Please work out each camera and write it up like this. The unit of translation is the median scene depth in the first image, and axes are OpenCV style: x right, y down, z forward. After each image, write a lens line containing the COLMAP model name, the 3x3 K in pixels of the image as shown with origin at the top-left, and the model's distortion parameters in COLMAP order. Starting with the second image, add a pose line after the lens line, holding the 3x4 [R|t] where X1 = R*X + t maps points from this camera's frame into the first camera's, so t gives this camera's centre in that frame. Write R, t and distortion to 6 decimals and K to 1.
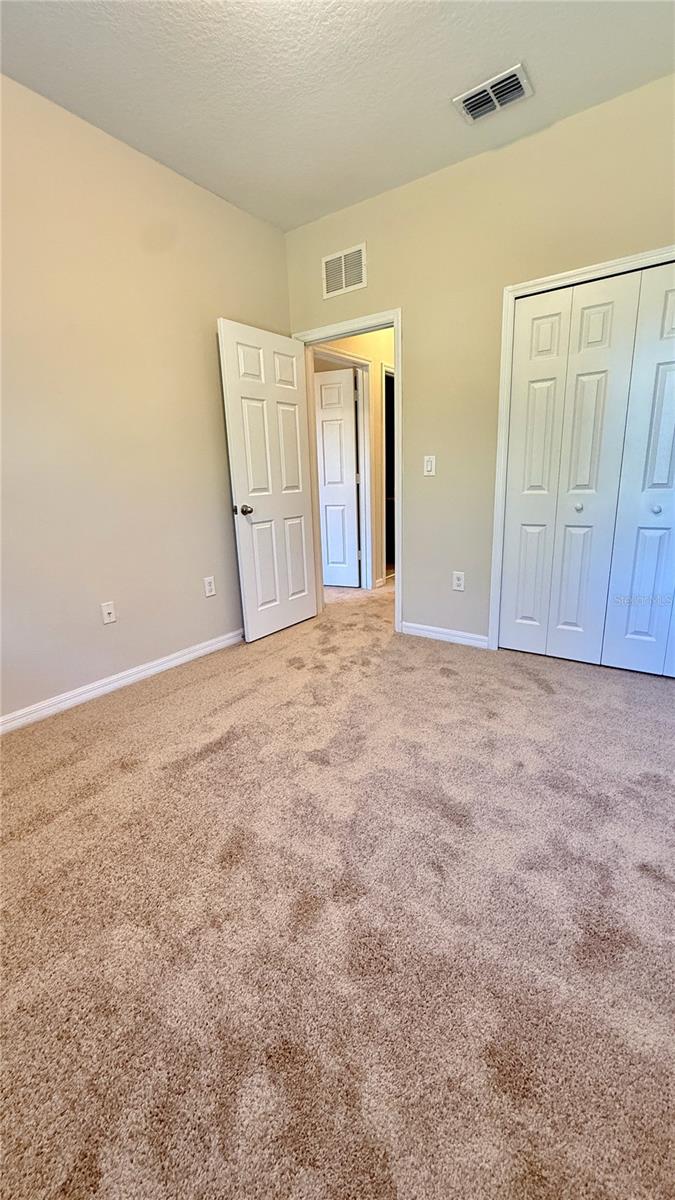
lens RADIAL K [[479.6, 0, 336.5], [0, 479.6, 600.5], [0, 0, 1]] dist [-0.000396, -0.000073]
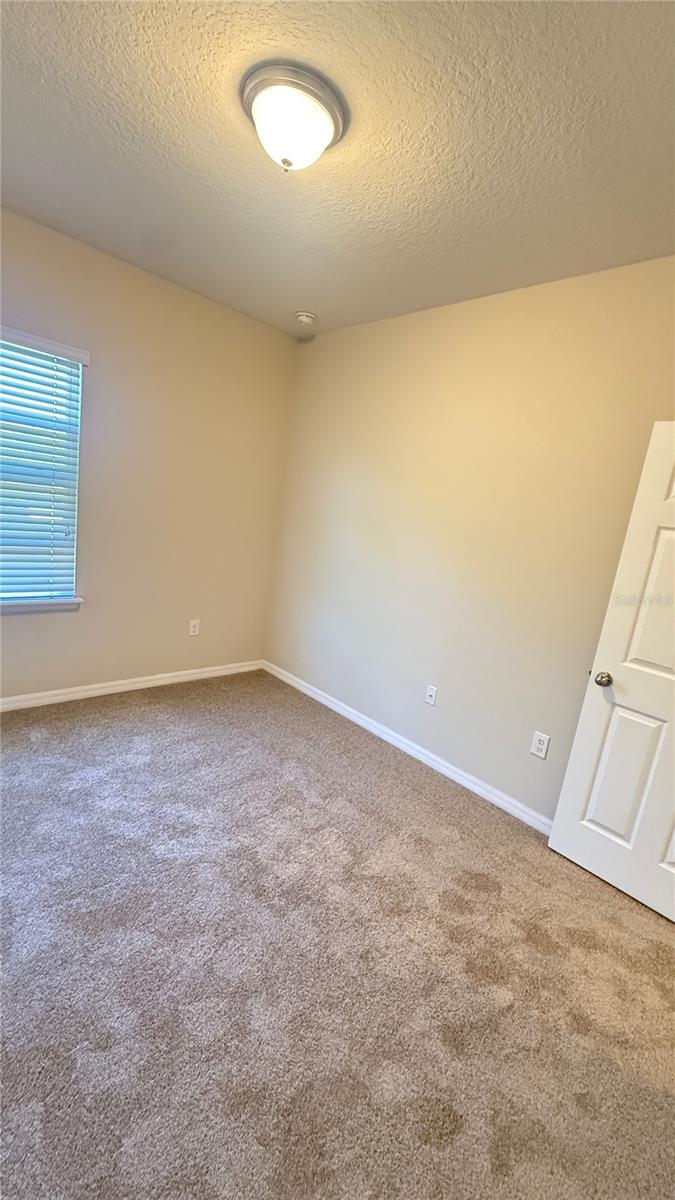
lens RADIAL K [[479.6, 0, 334.2], [0, 479.6, 595.4], [0, 0, 1]] dist [-0.000396, -0.000073]
pose [[-0.194226, 0.193857, -0.961611, 0.525584], [-0.373780, 0.891701, 0.255259, -0.329167], [0.906954, 0.409009, -0.100732, 0.673584]]
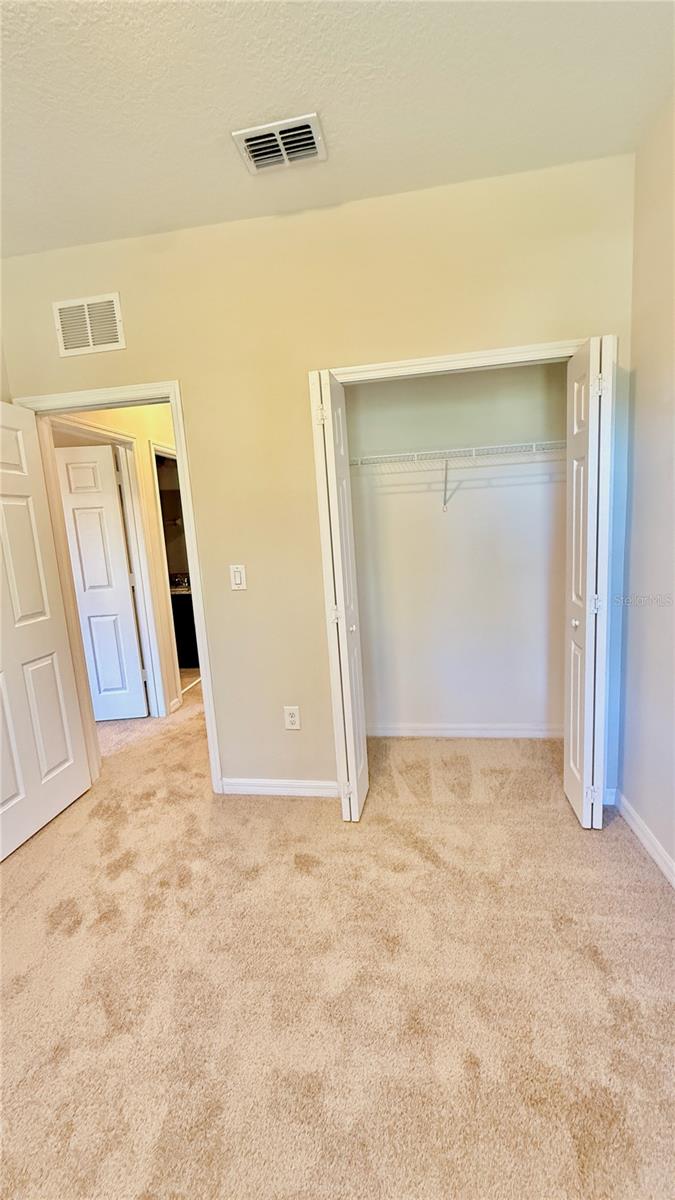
lens RADIAL K [[479.6, 0, 337.8], [0, 479.6, 599.1], [0, 0, 1]] dist [-0.000396, -0.000073]
pose [[0.891664, -0.090489, 0.443563, -0.008763], [0.146148, 0.984894, -0.092867, -0.149775], [-0.428459, 0.147632, 0.891419, 0.245683]]
